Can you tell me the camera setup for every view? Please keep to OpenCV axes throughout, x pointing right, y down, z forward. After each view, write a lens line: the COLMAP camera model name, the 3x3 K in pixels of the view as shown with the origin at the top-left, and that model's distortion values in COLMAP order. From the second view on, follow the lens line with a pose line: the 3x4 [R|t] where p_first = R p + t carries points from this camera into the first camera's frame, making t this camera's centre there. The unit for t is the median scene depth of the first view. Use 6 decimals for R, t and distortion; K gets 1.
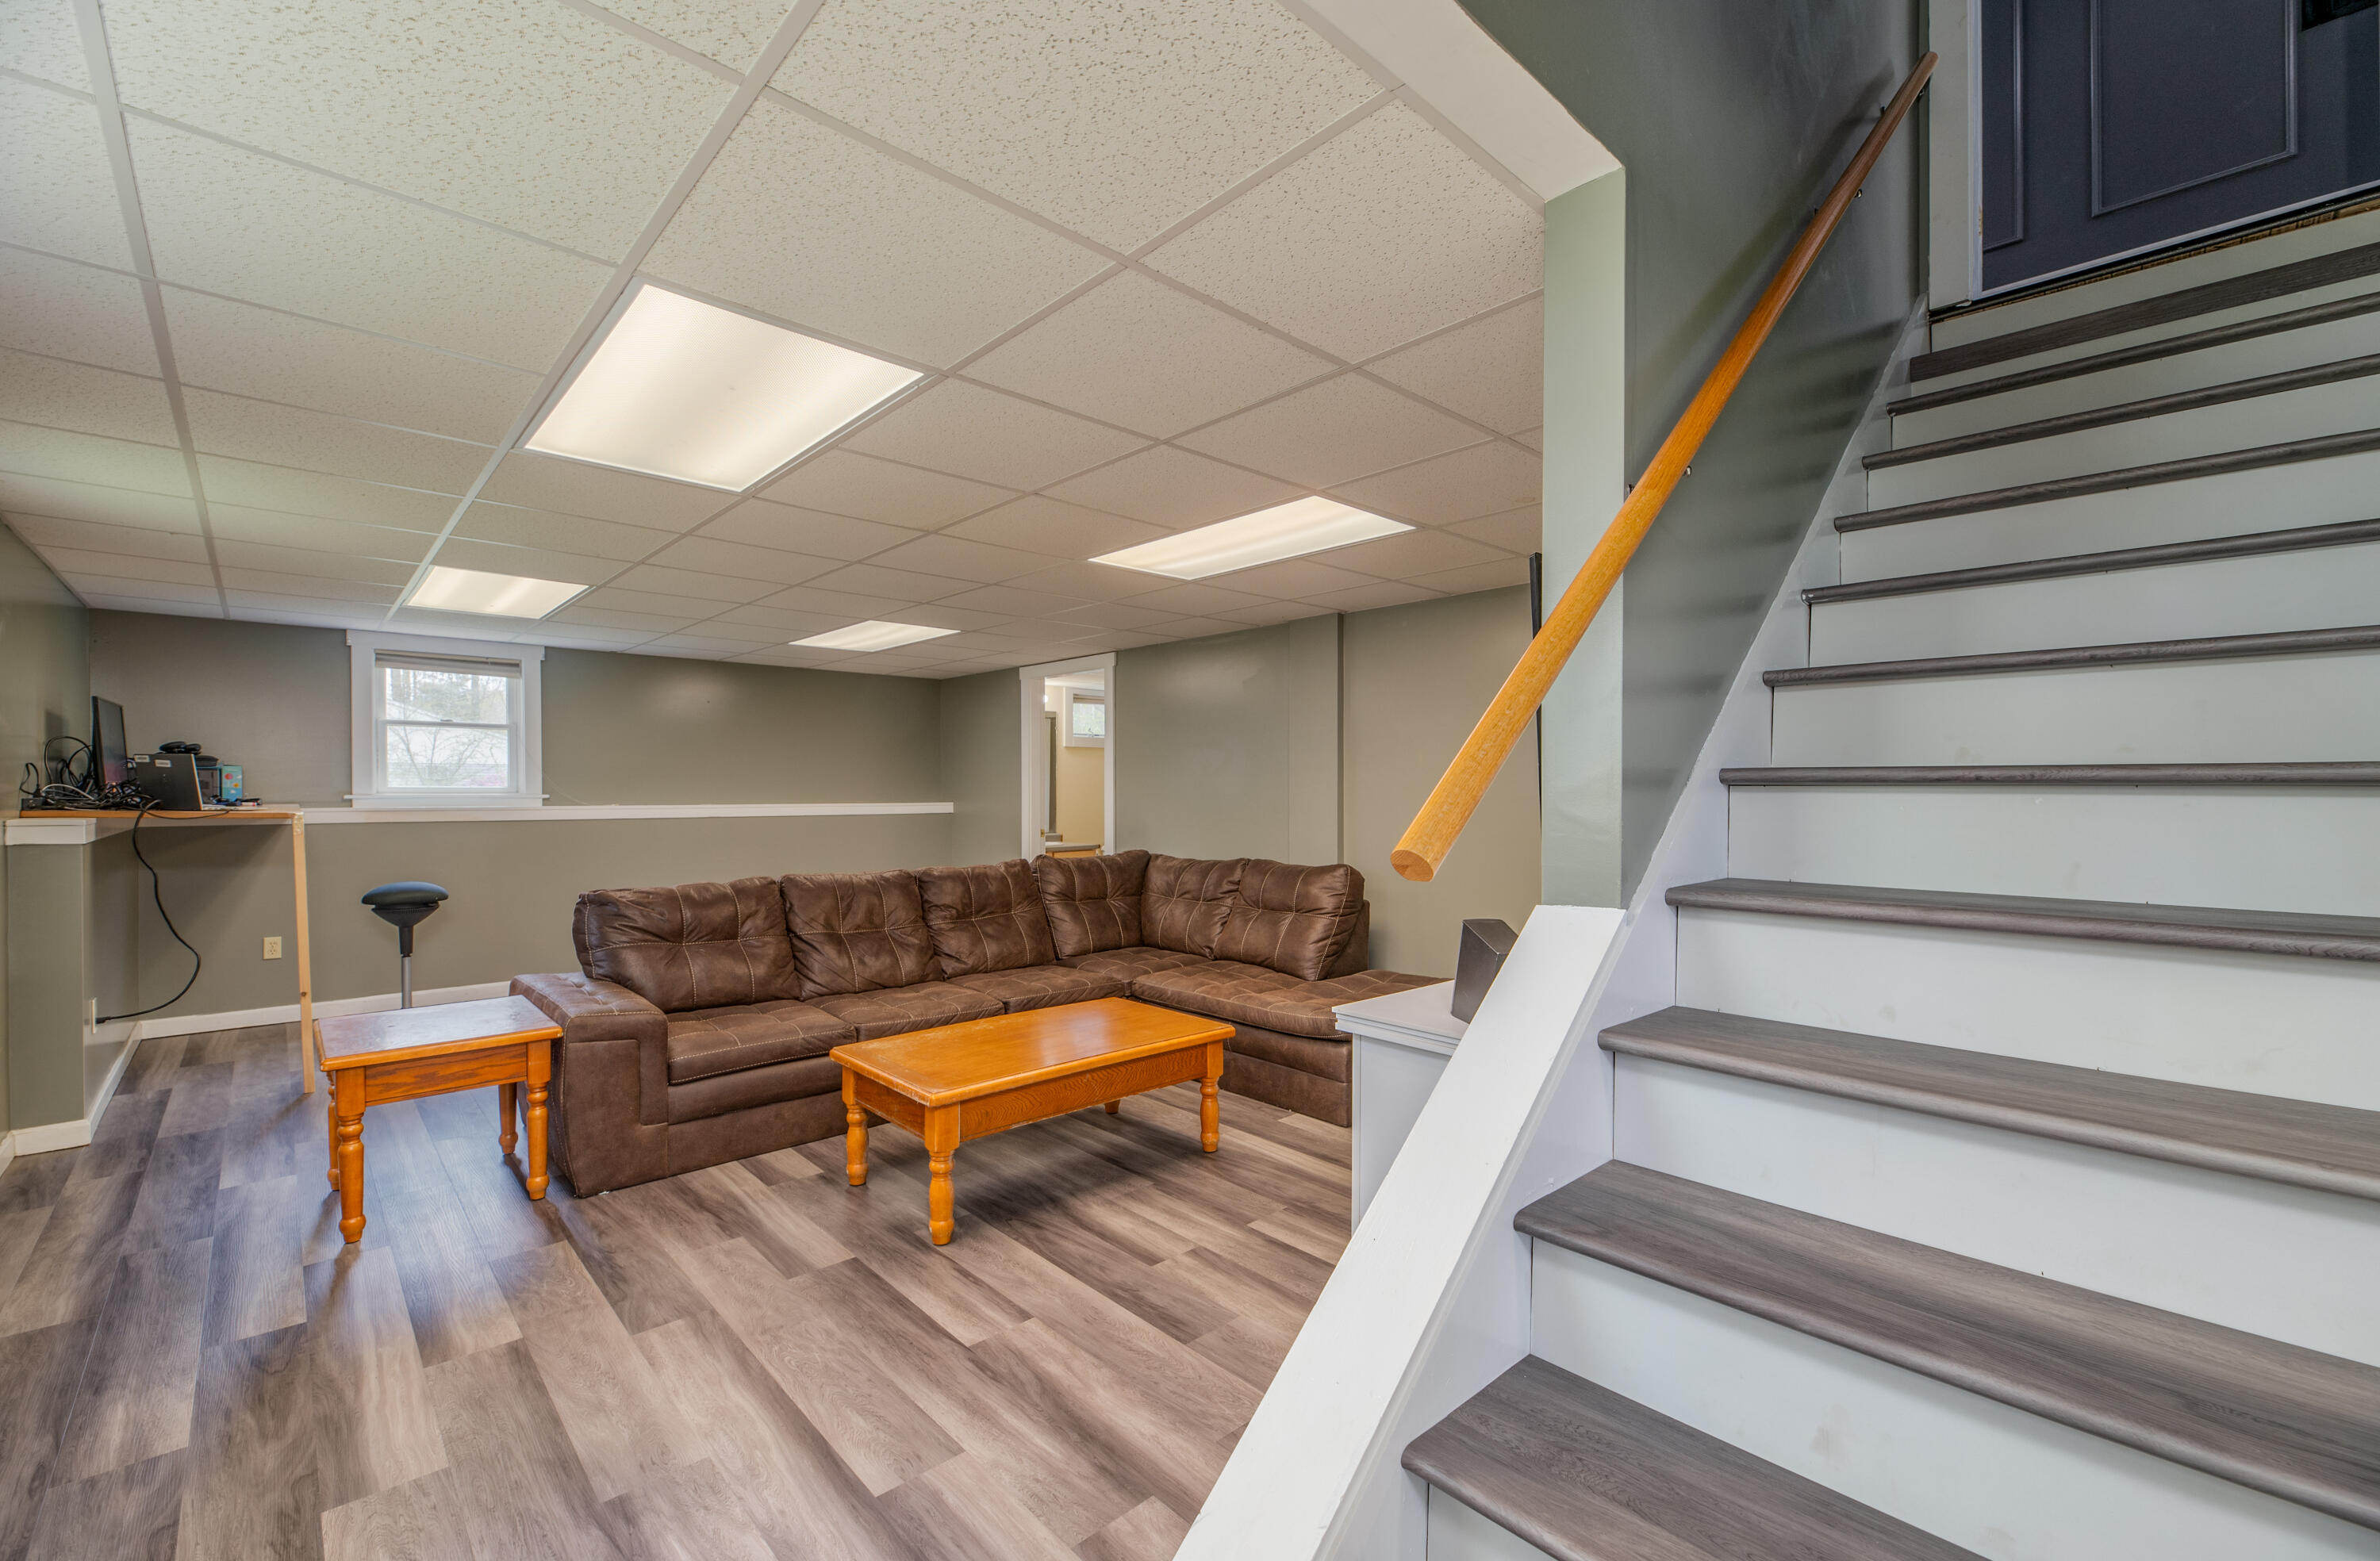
lens RADIAL K [[986.0, 0, 1188.1], [0, 986.0, 786.2], [0, 0, 1]] dist [-0.004931, -0.001232]
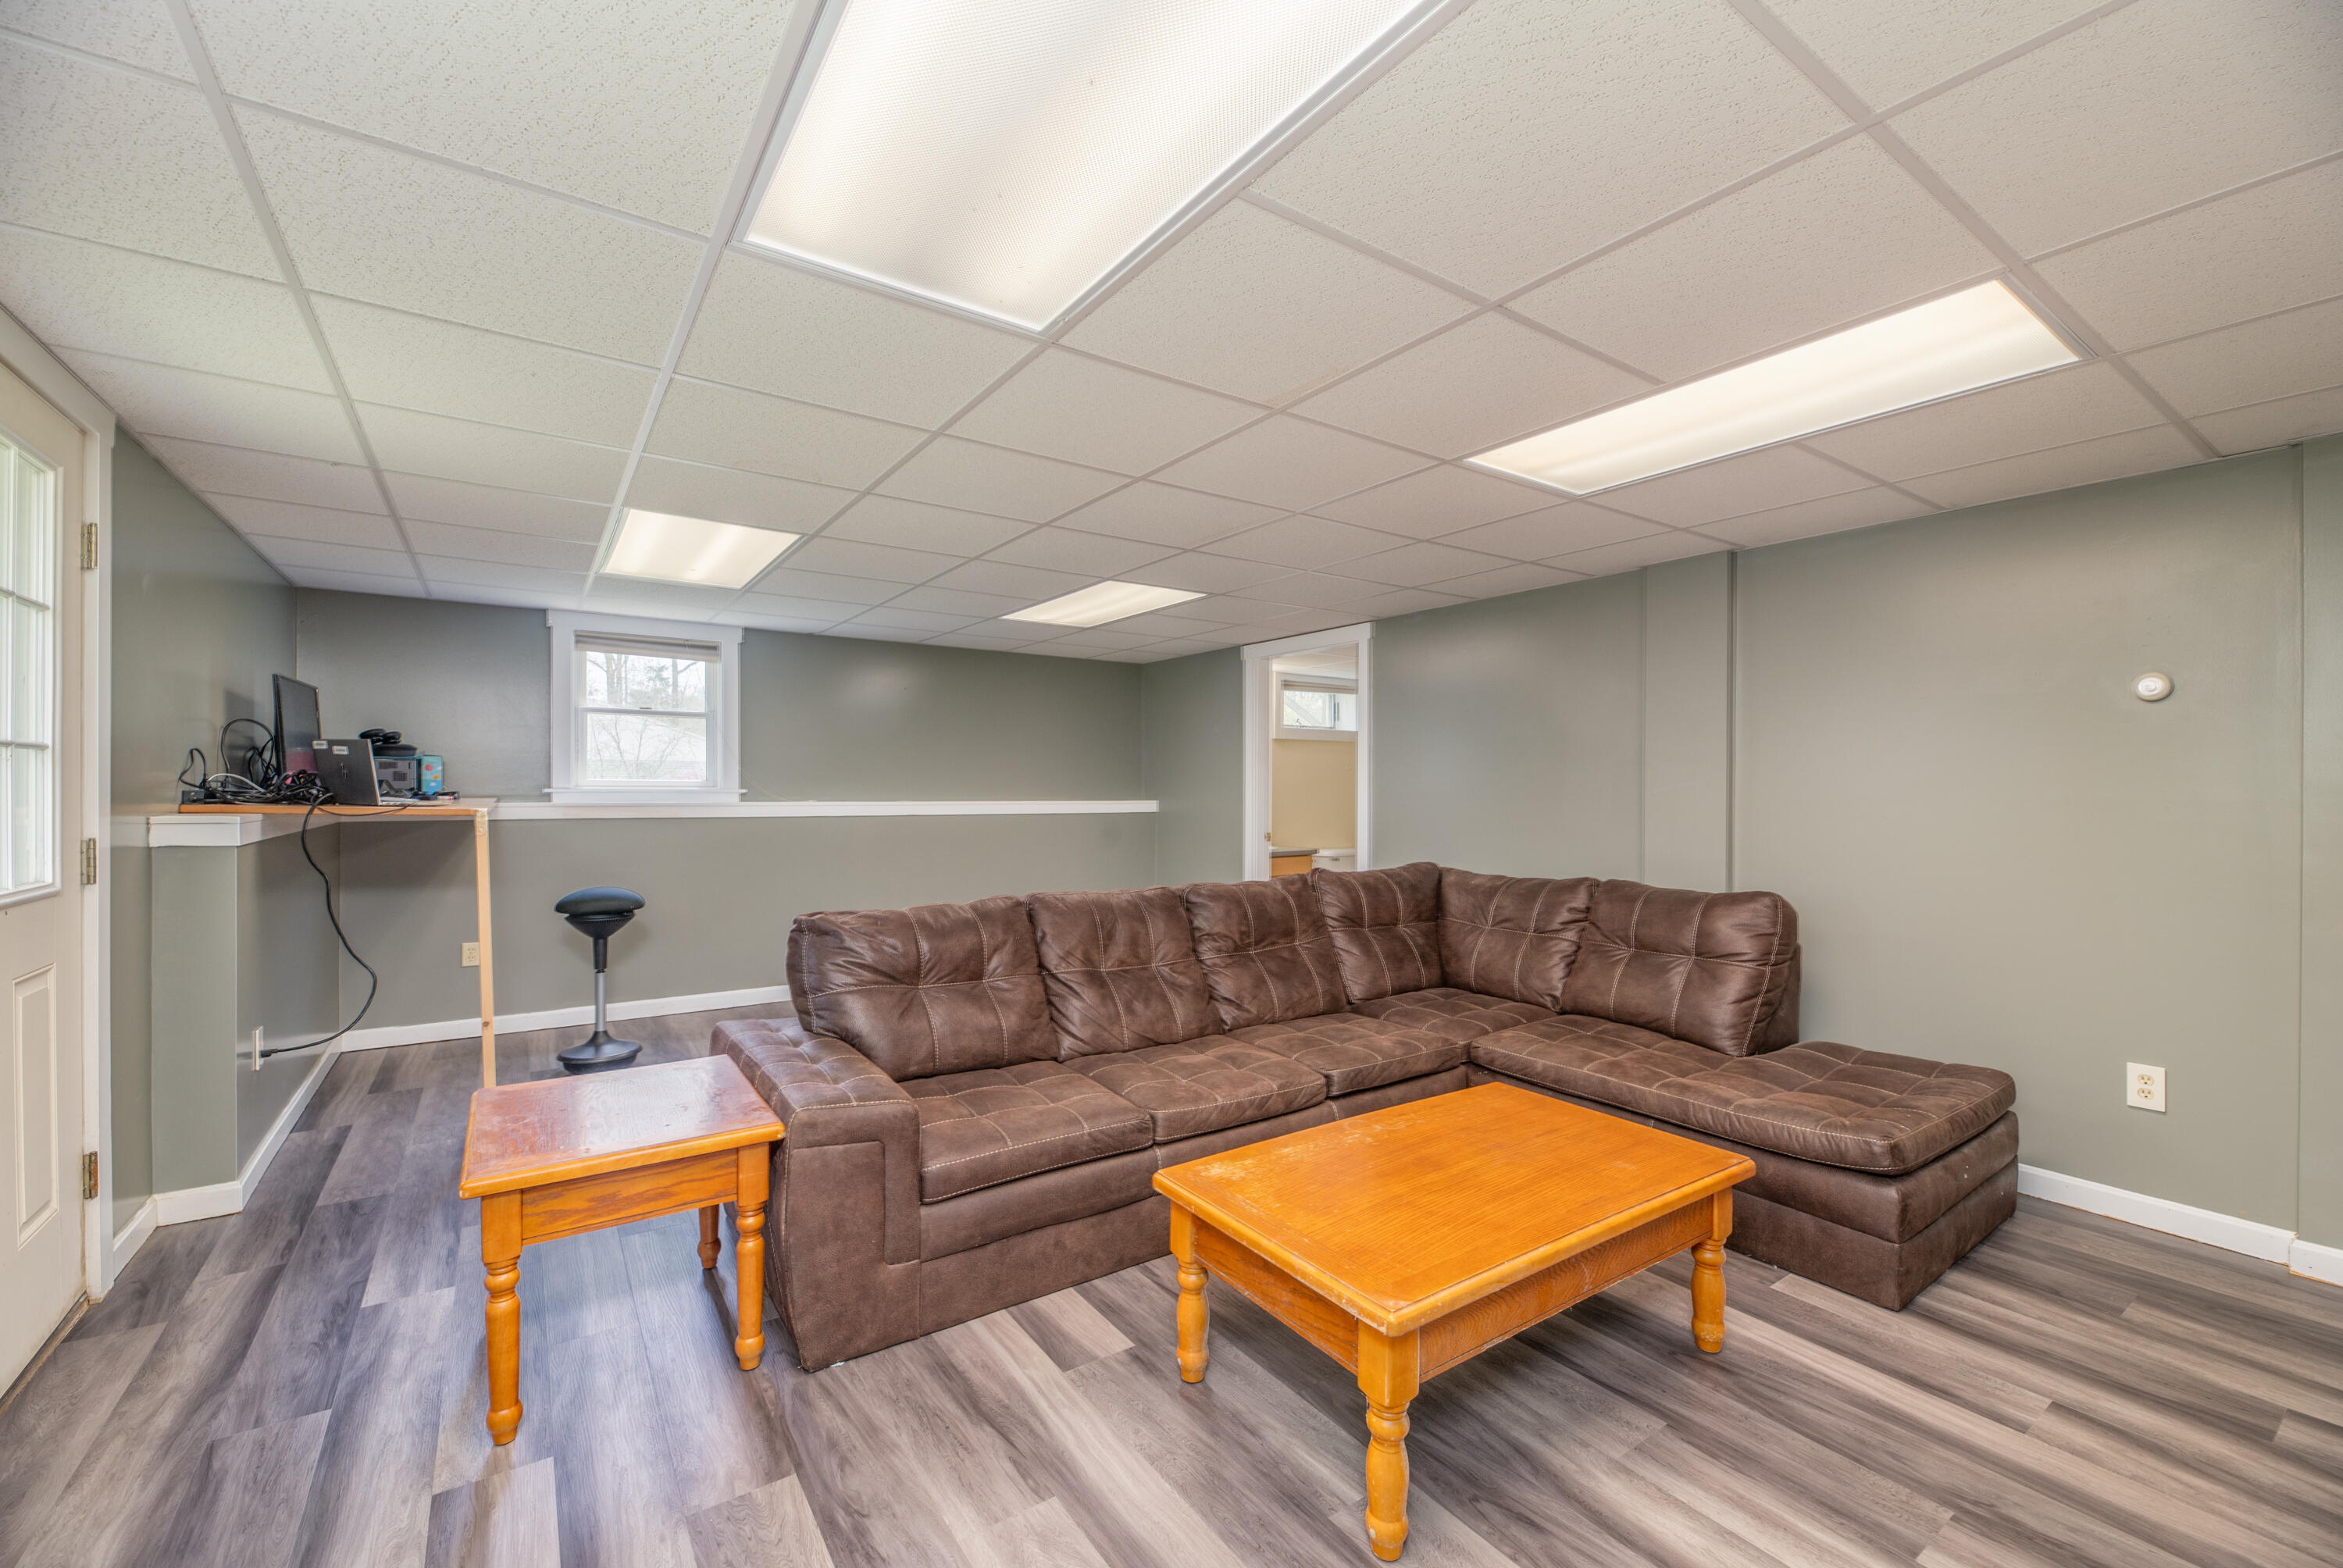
lens RADIAL K [[1011.9, 0, 1182.2], [0, 1011.9, 779.5], [0, 0, 1]] dist [-0.007539, -0.000754]
pose [[0.987045, 0.004335, -0.160386, -0.190492], [-0.005153, 0.999976, -0.004683, 0.003044], [0.160362, 0.005449, 0.987043, 0.264148]]
